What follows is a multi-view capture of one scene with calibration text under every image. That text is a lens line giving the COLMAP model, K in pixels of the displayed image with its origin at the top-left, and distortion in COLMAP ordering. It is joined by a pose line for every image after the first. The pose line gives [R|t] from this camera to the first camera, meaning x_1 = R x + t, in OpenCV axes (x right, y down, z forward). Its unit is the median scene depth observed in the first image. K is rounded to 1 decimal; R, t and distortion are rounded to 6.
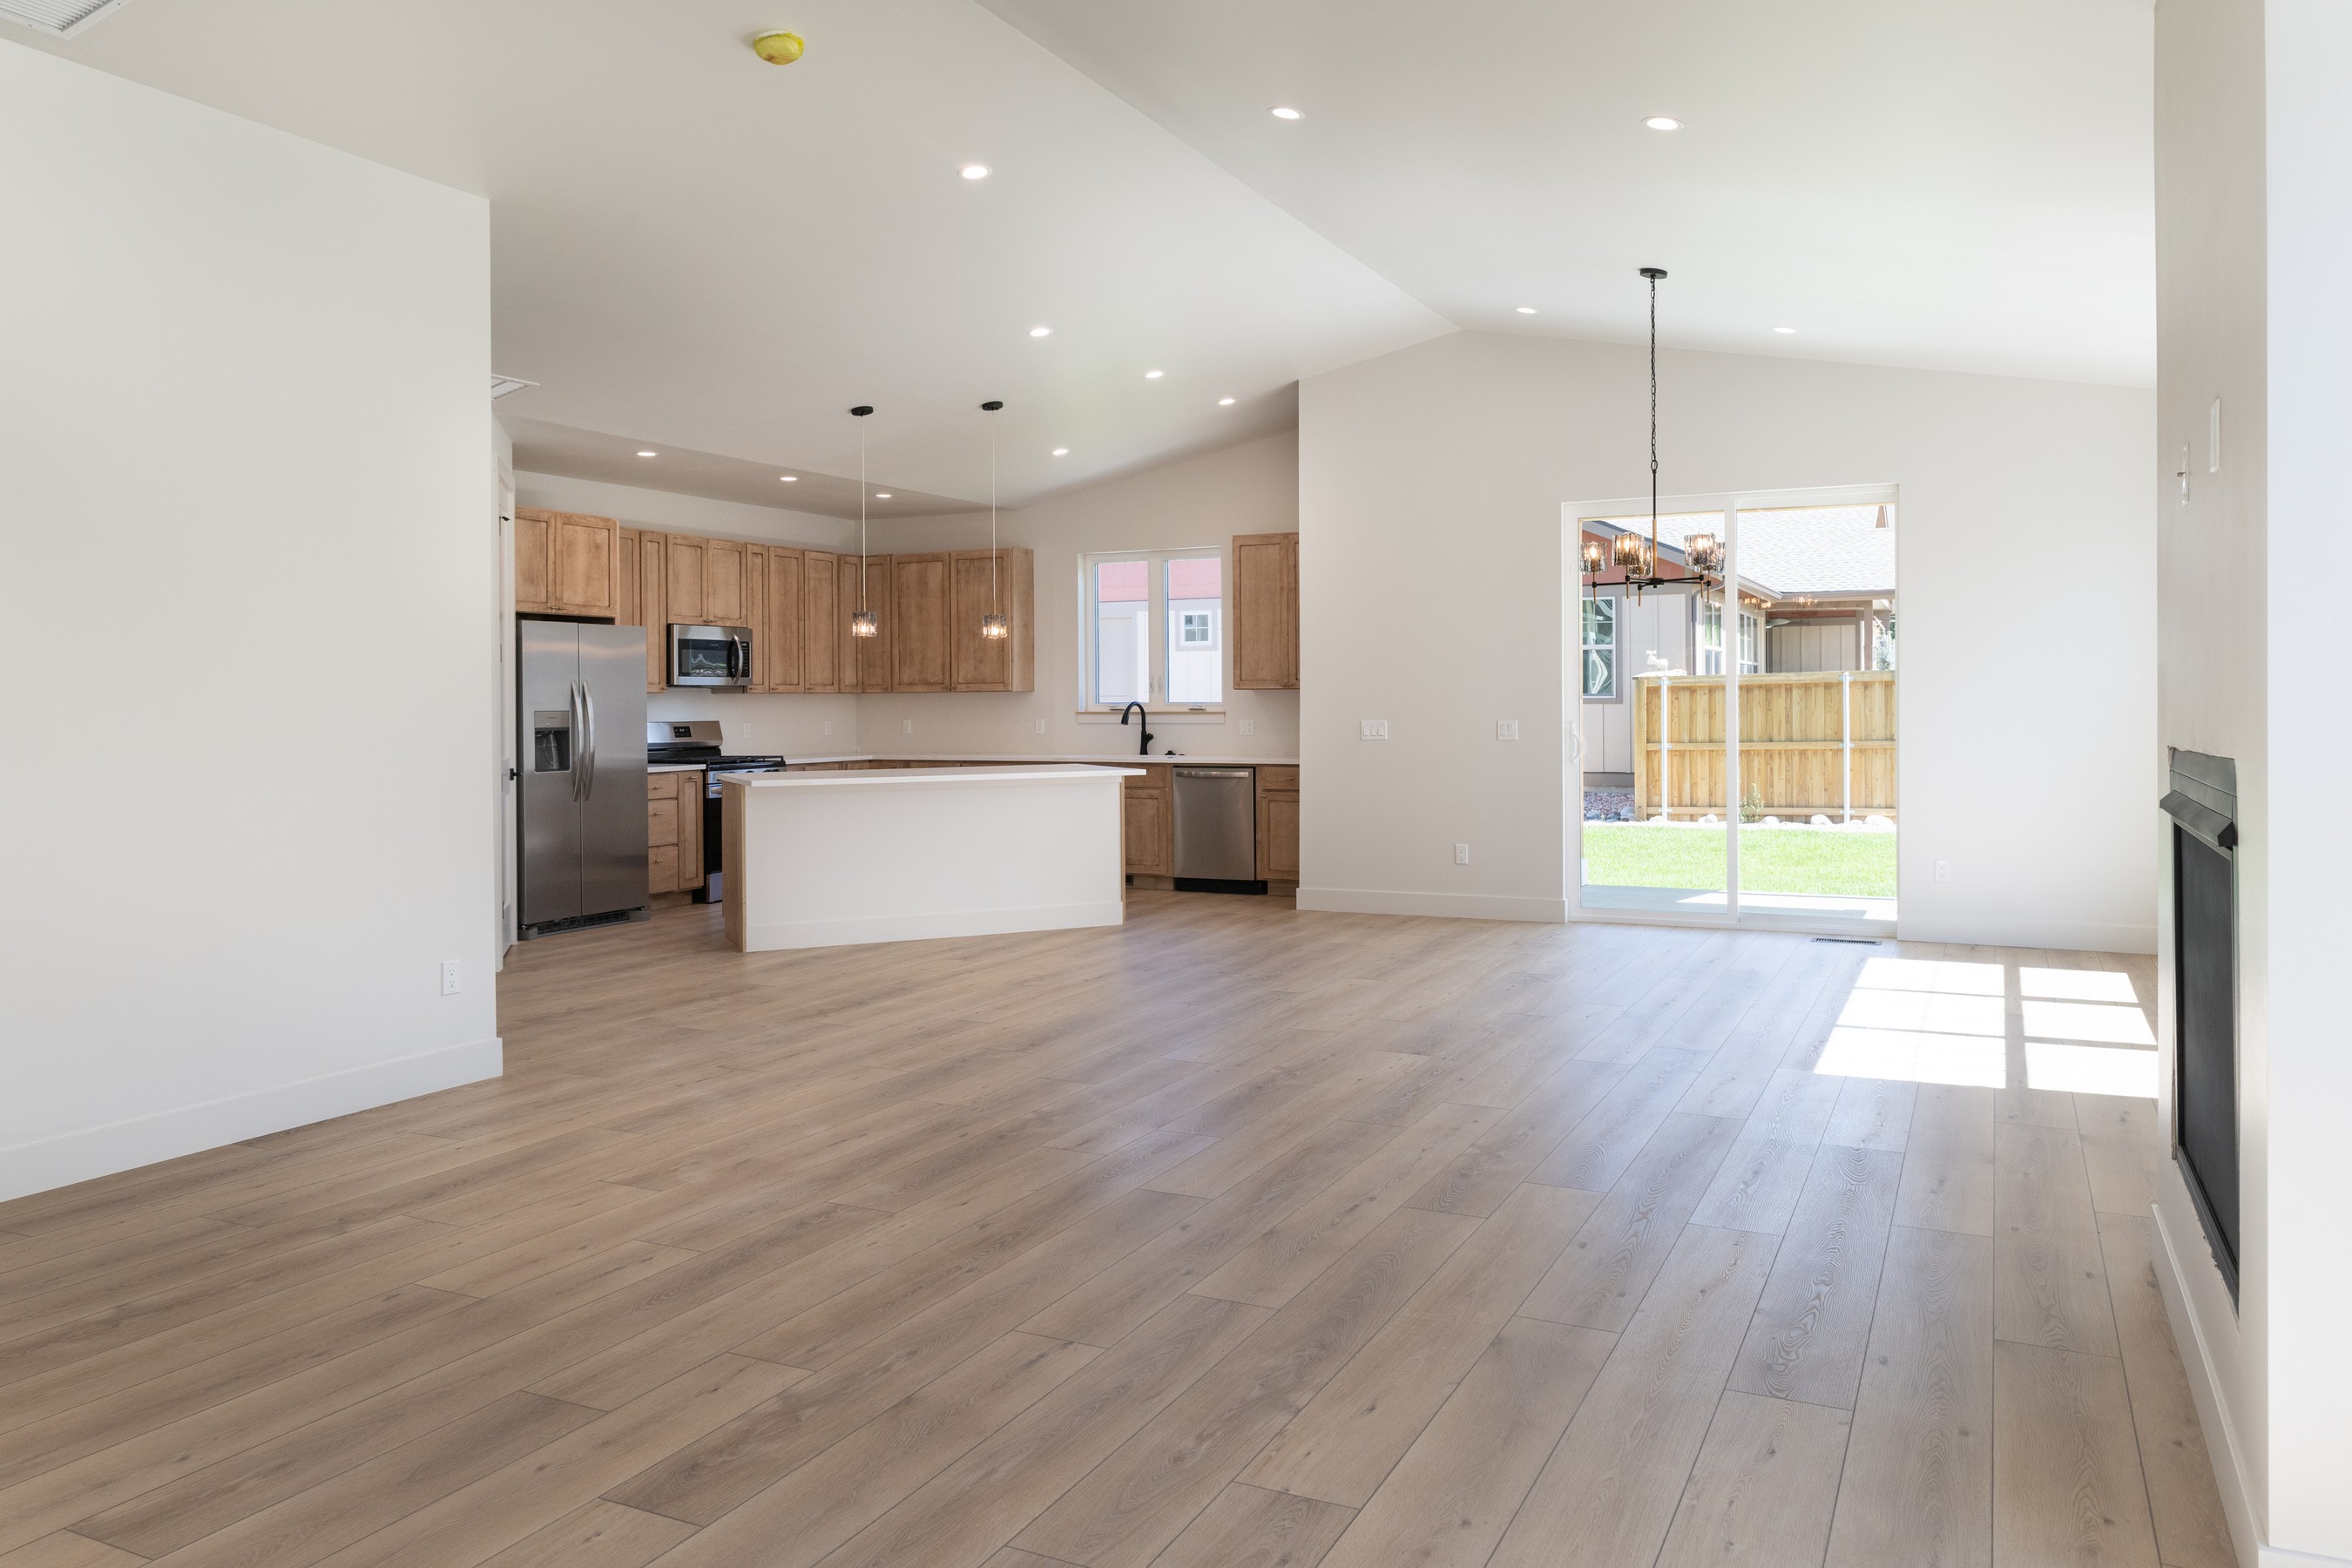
lens RADIAL K [[1599.8, 0, 1218.6], [0, 1599.8, 702.8], [0, 0, 1]] dist [0.000776, 0.000023]
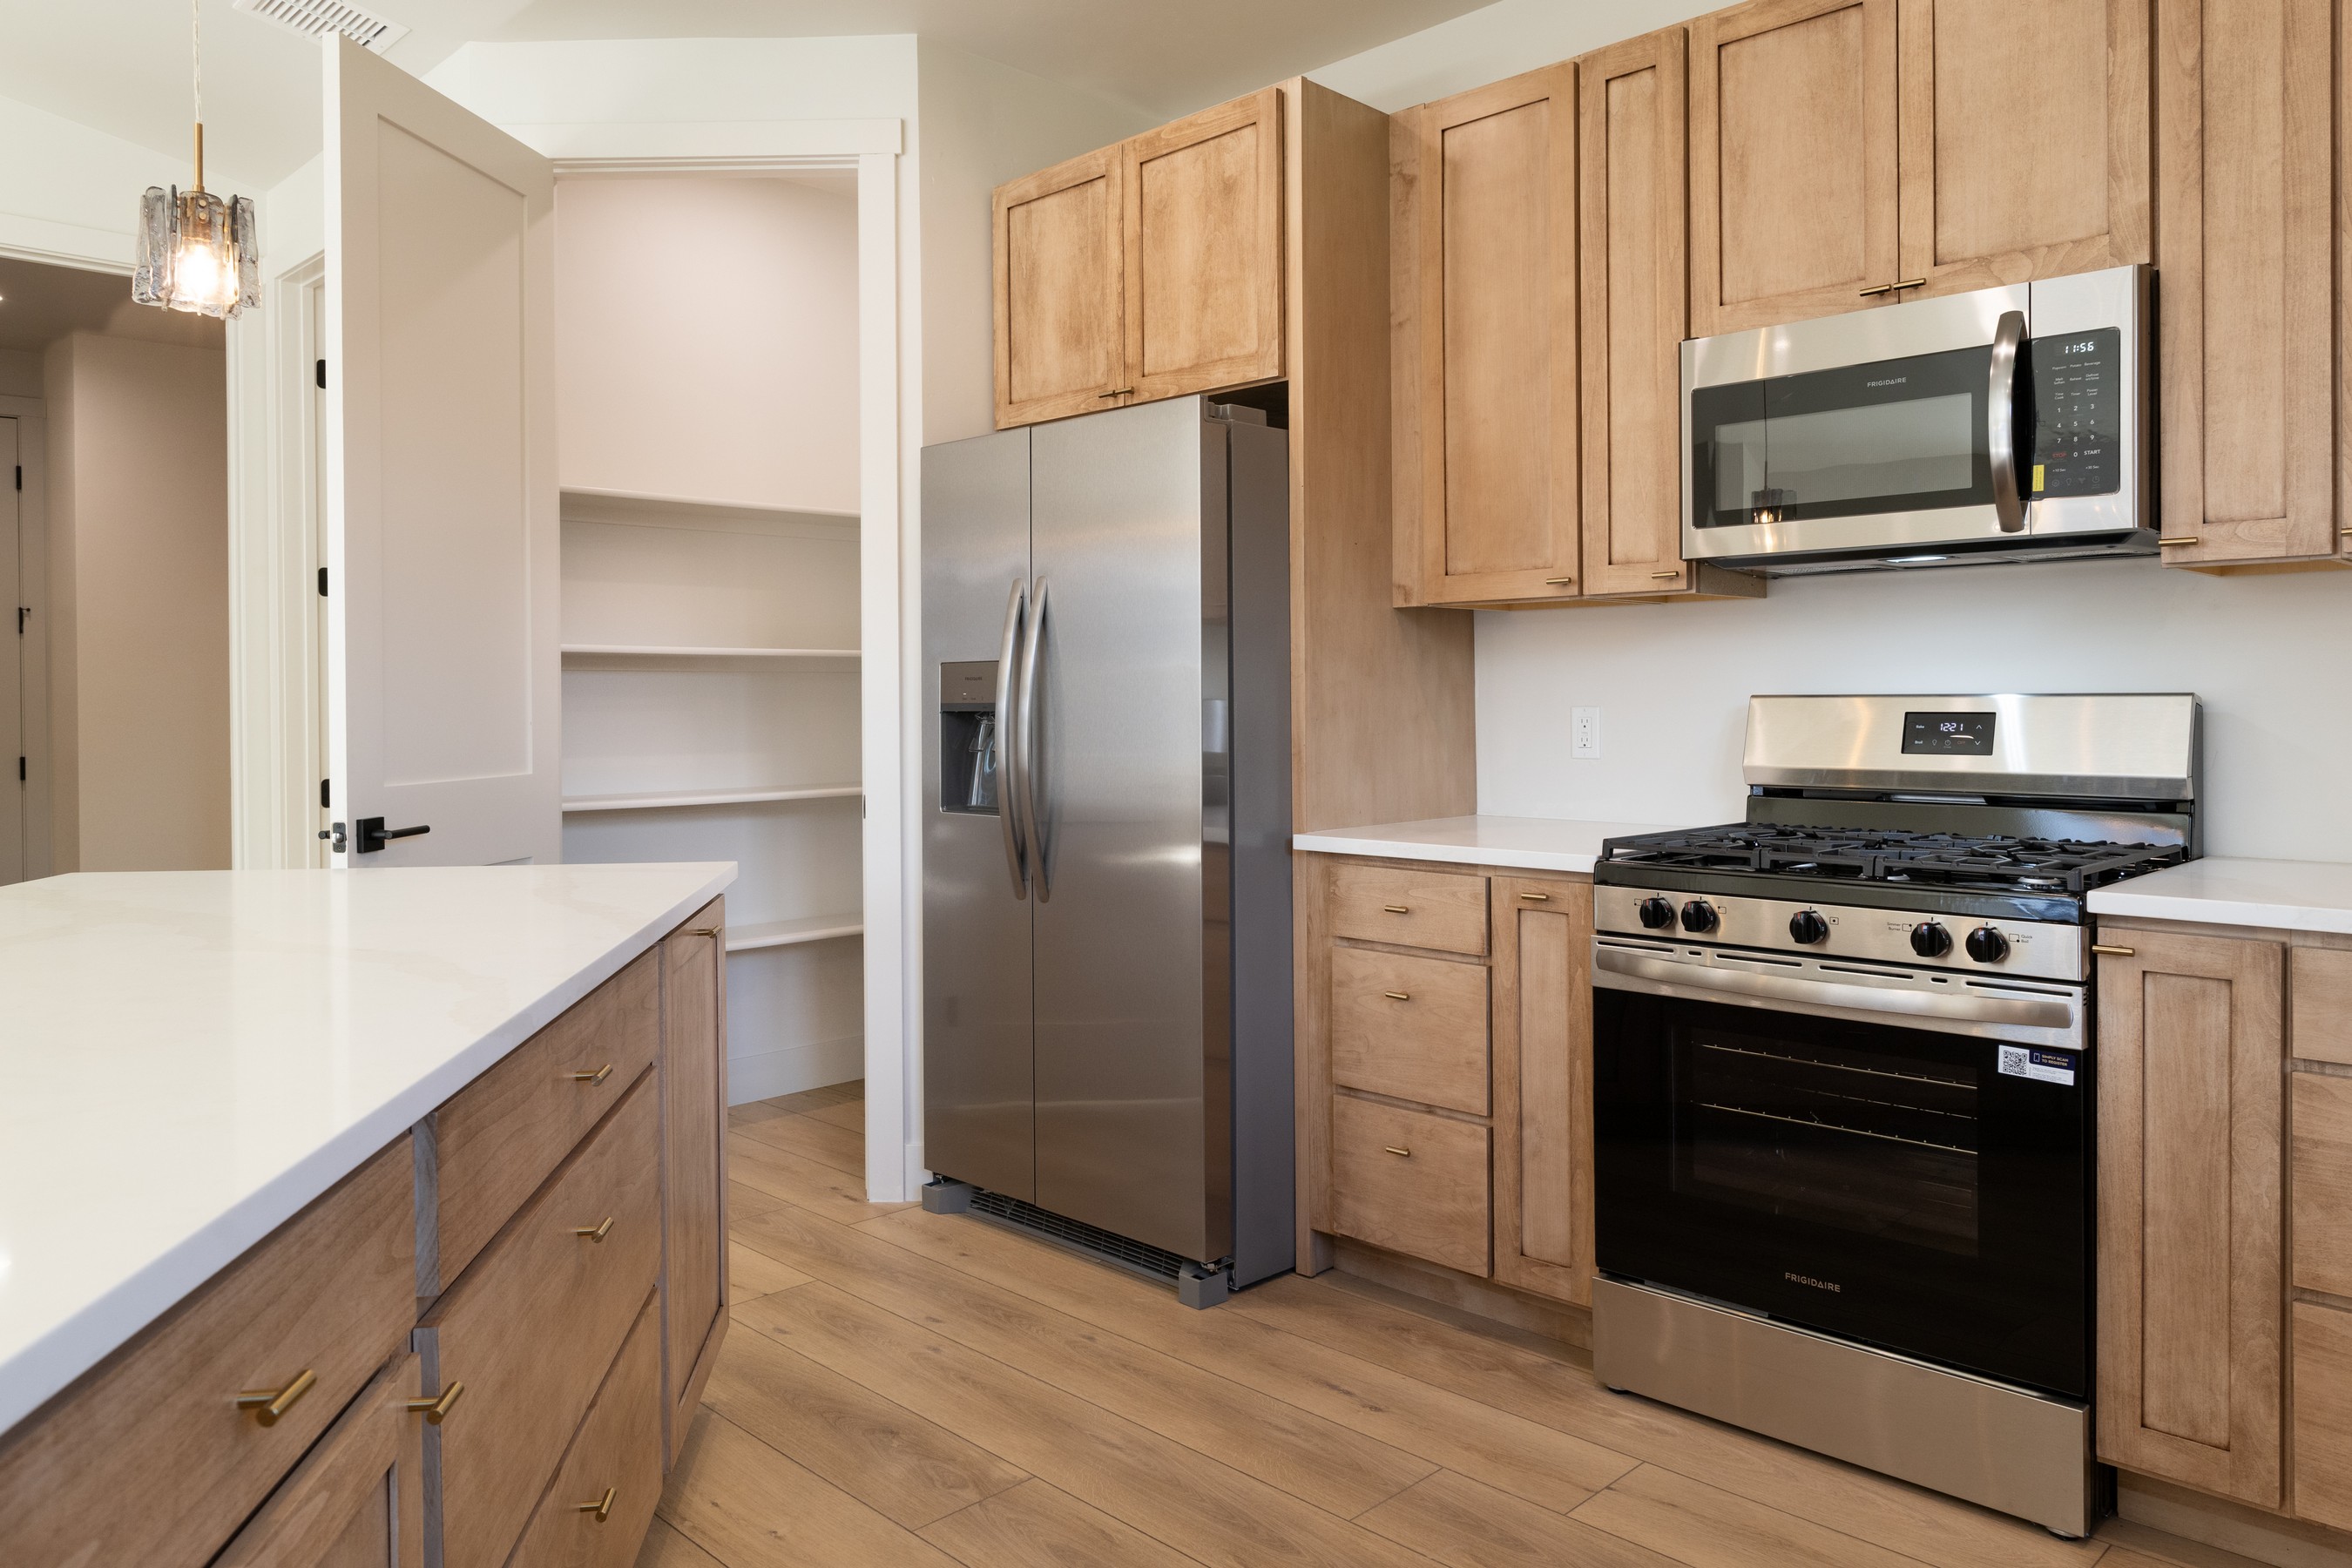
lens RADIAL K [[1638.8, 0, 1167.8], [0, 1638.8, 709.5], [0, 0, 1]] dist [0.002521, -0.001986]
pose [[-0.340502, 0.016714, -0.940095, -0.039856], [0.008004, 0.999857, 0.014878, 0.009107], [0.940210, -0.002459, -0.340588, 0.958357]]
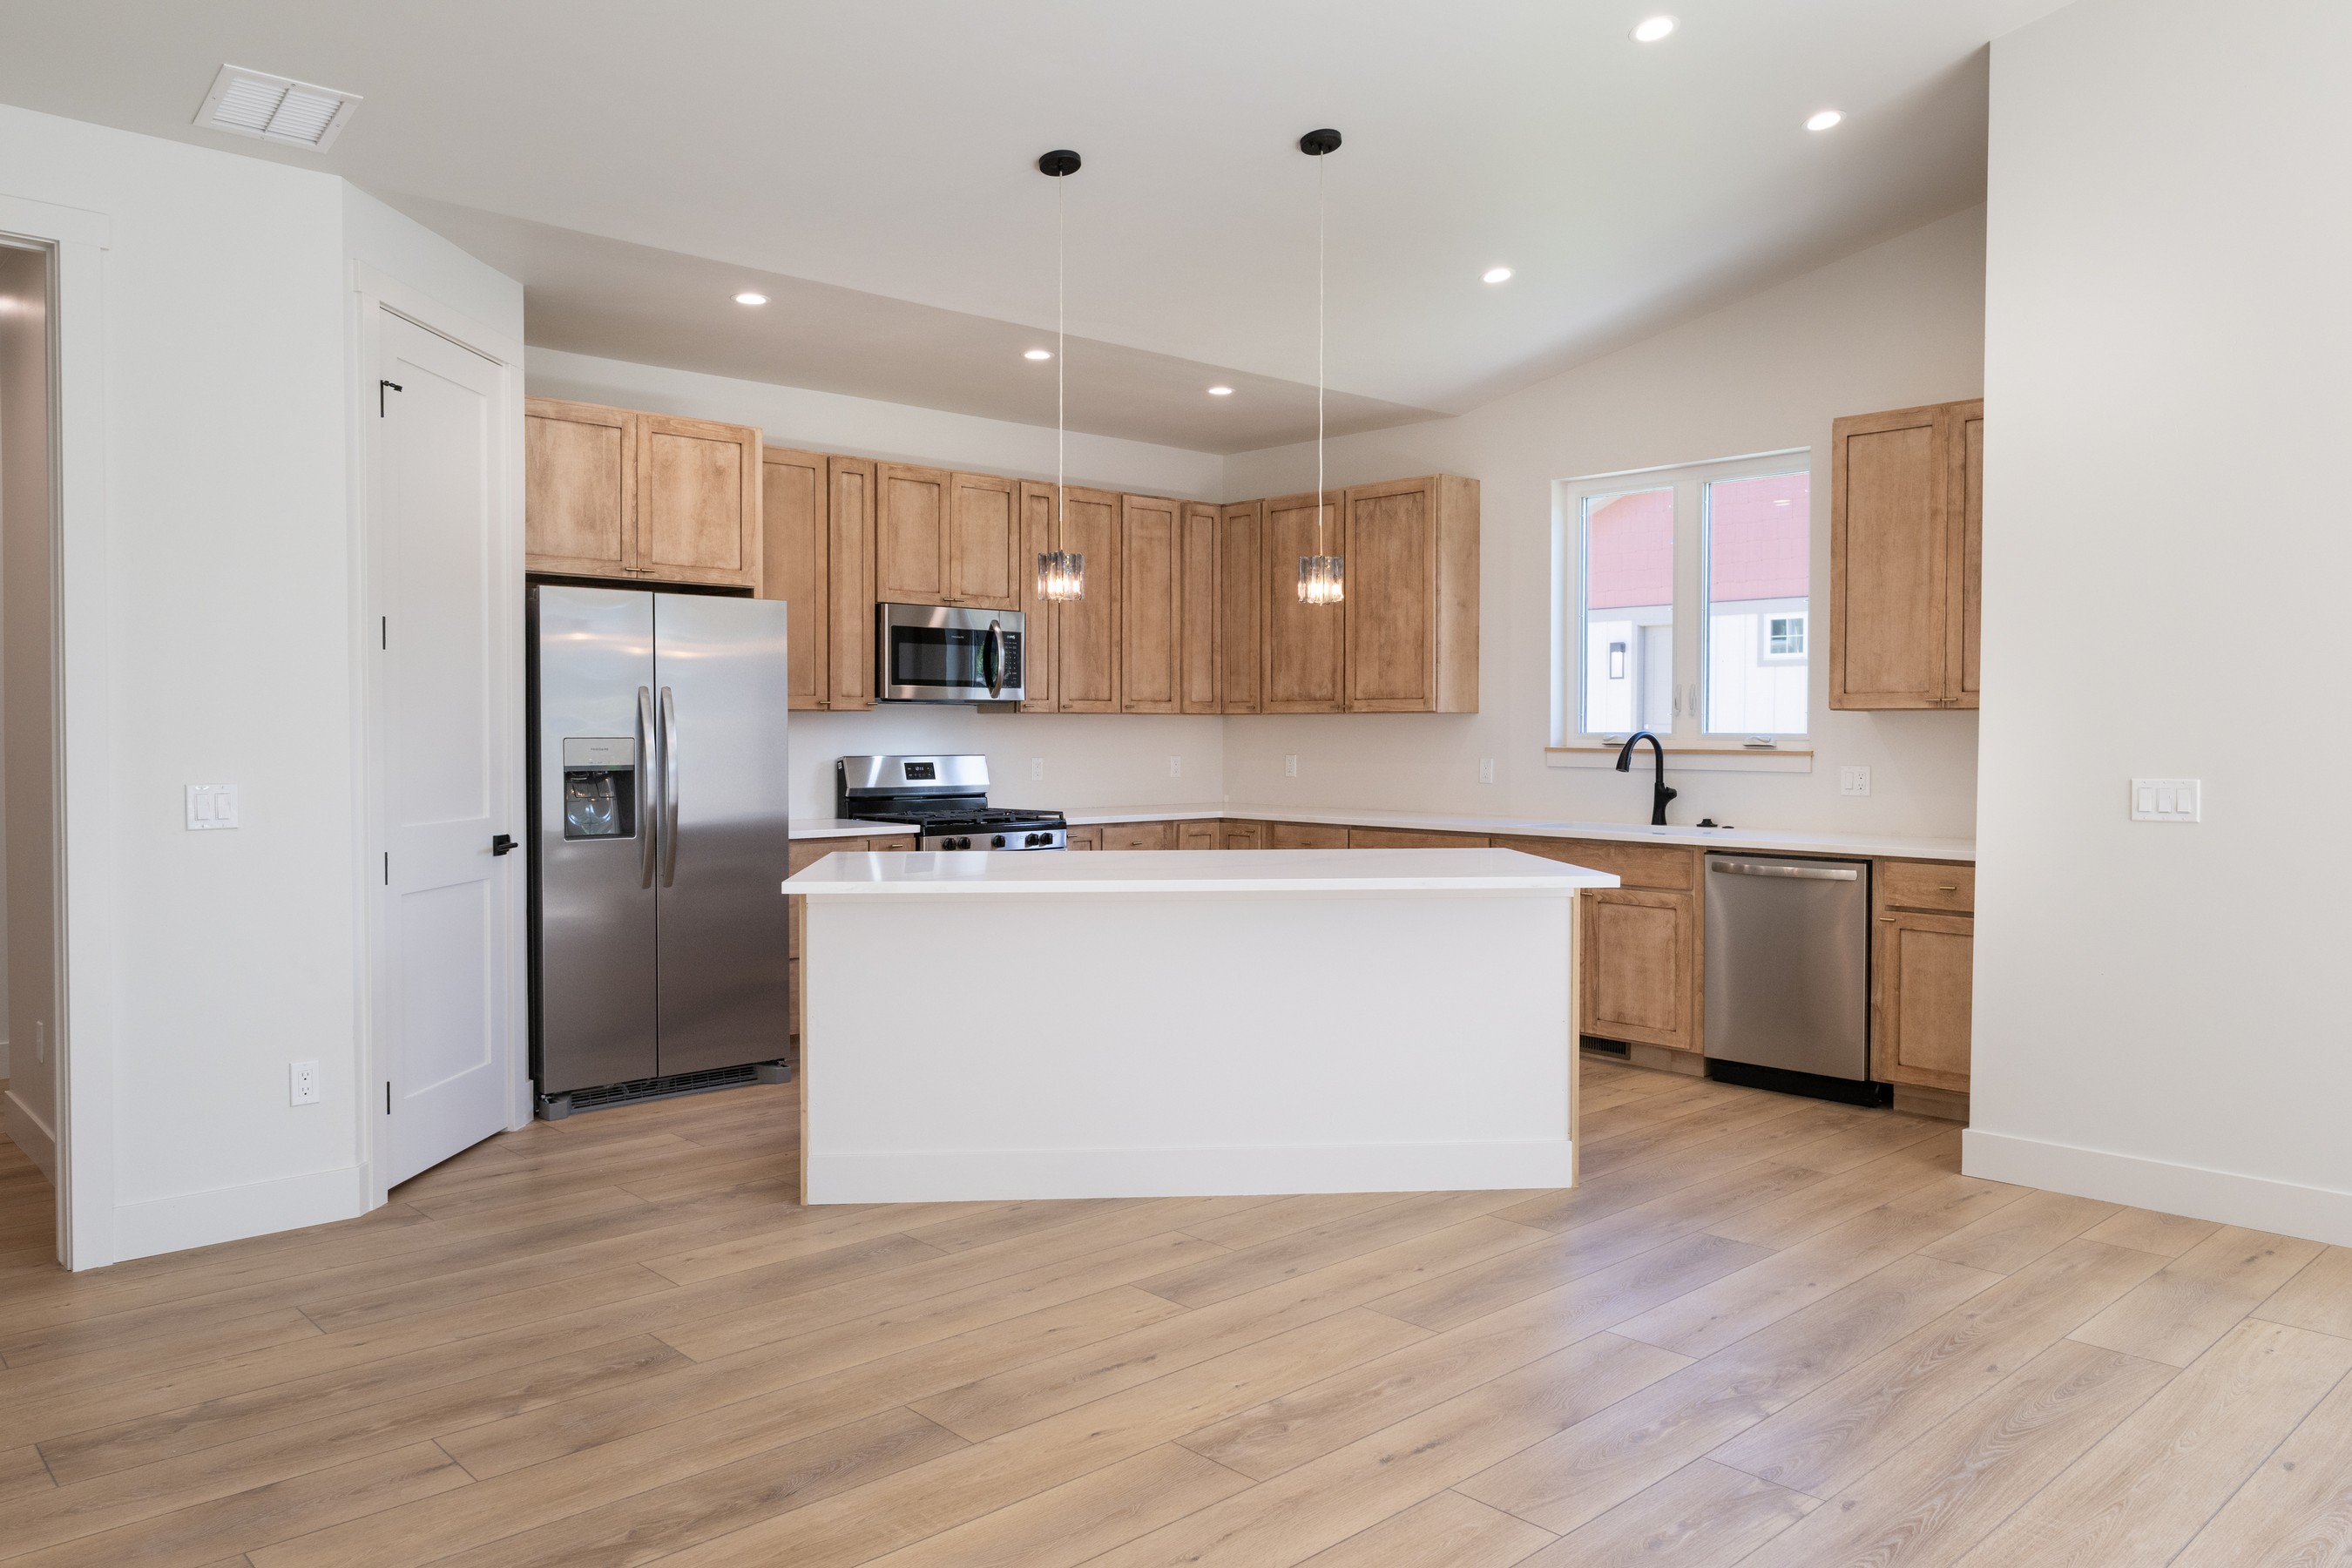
lens RADIAL K [[1623.0, 0, 1176.1], [0, 1623.0, 768.3], [0, 0, 1]] dist [-0.000652, -0.000476]
pose [[0.929052, 0.017381, -0.369541, 0.007058], [-0.008718, 0.999647, 0.025099, -0.000625], [0.369847, -0.020097, 0.928875, 0.416896]]
